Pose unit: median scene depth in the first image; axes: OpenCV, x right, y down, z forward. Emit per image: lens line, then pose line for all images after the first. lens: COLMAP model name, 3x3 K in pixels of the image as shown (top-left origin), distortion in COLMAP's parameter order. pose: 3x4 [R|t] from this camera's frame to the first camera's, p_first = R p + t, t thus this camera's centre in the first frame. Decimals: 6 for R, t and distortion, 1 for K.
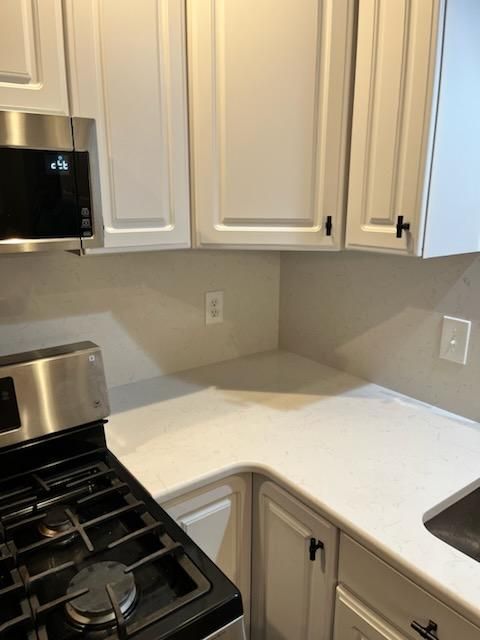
lens RADIAL K [[470.6, 0, 239.8], [0, 470.6, 322.0], [0, 0, 1]] dist [0.030578, -0.064402]
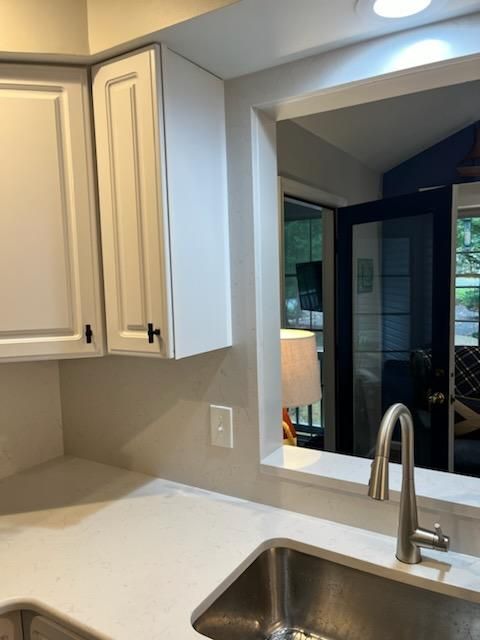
lens RADIAL K [[470.6, 0, 239.8], [0, 470.6, 322.0], [0, 0, 1]] dist [0.030578, -0.064402]
pose [[0.929230, -0.063306, 0.364039, 0.118588], [0.123171, 0.981935, -0.143643, -0.039432], [-0.348369, 0.178317, 0.920240, -0.066423]]
